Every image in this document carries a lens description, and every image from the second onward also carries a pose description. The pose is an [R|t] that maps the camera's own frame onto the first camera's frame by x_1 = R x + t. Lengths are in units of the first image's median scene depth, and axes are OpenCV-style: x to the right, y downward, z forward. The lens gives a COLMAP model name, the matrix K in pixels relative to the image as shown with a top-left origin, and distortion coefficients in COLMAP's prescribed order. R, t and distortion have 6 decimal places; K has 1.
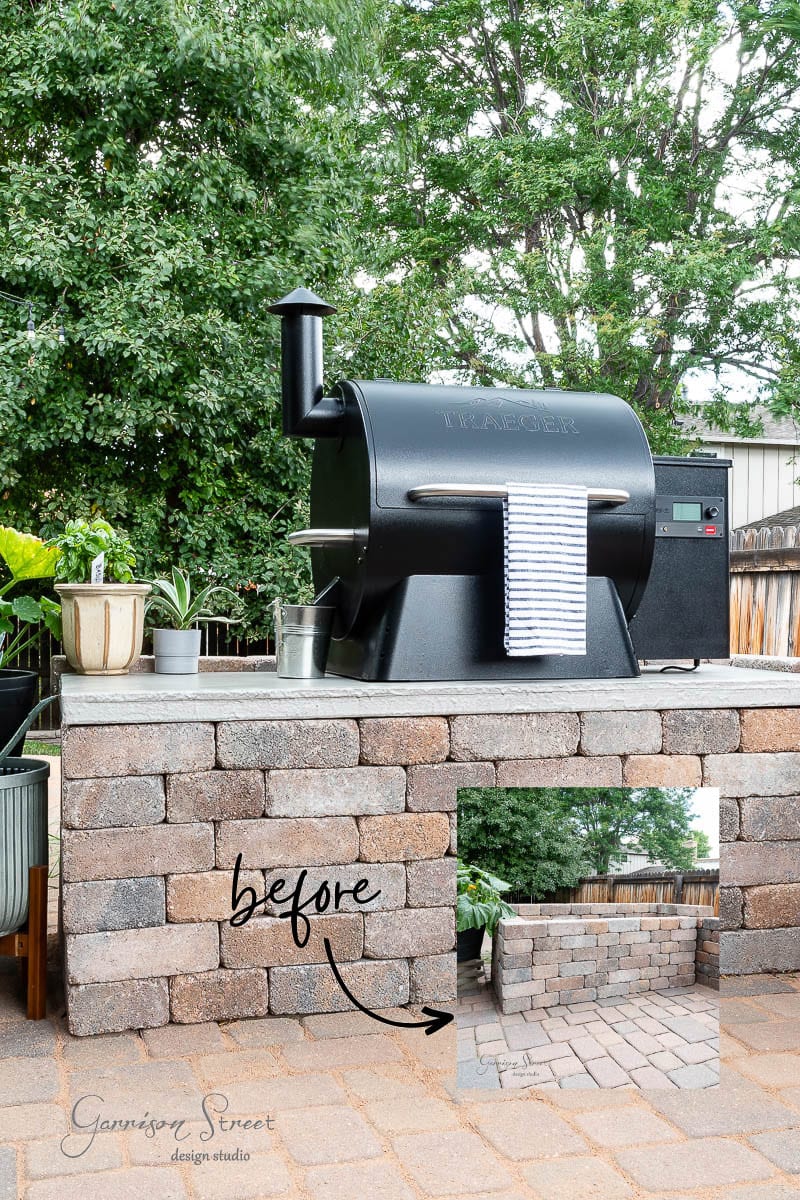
lens RADIAL K [[1351.1, 0, 360.8], [0, 1351.1, 617.6], [0, 0, 1]] dist [0.005012, 0.014727]
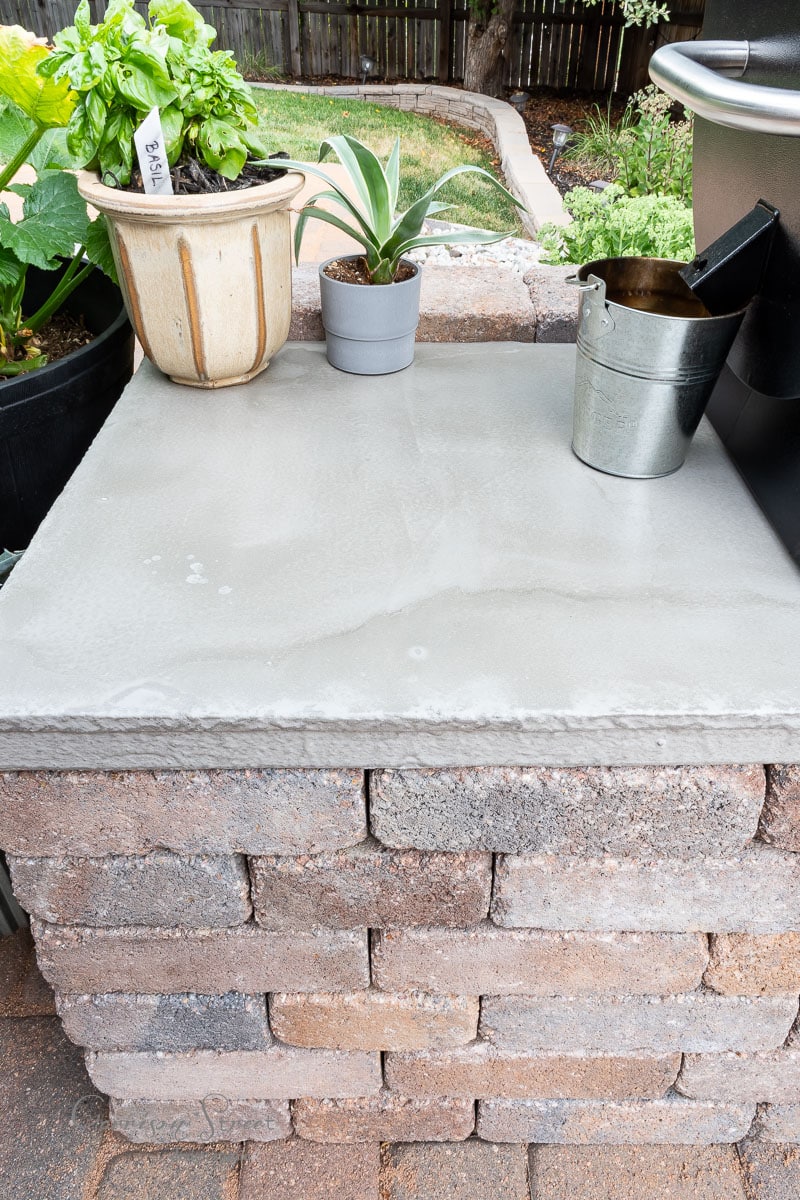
lens RADIAL K [[927.9, 0, 400.0], [0, 927.9, 600.0], [0, 0, 1]] dist [0.002579, -0.000411]
pose [[0.967816, 0.151780, -0.200737, -0.049820], [-0.003100, 0.804783, 0.593561, -0.095563], [0.251641, -0.573836, 0.779352, 0.750989]]
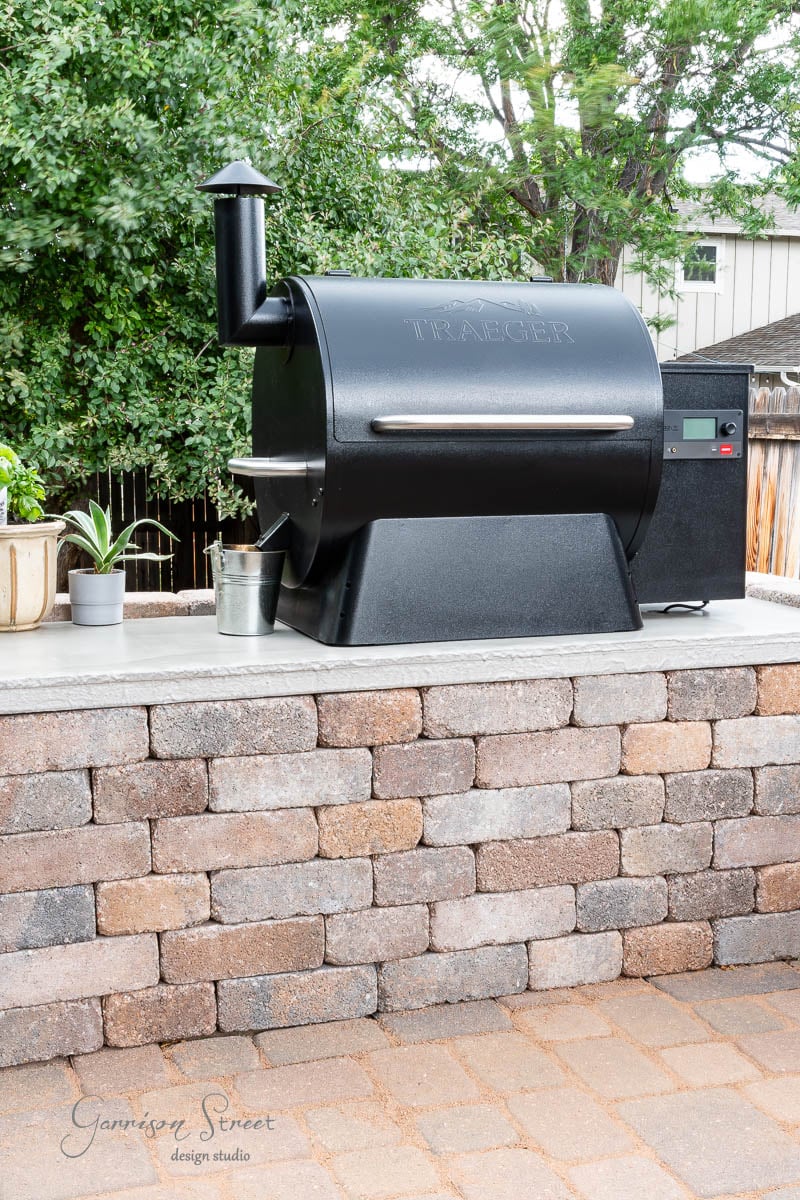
lens RADIAL K [[1562.9, 0, 357.1], [0, 1562.9, 620.1], [0, 0, 1]] dist [0.006282, 0.018265]
pose [[0.999284, -0.012679, 0.035644, -0.009621], [0.008225, 0.992441, 0.122444, -0.085895], [-0.036927, -0.122063, 0.991835, 0.024218]]
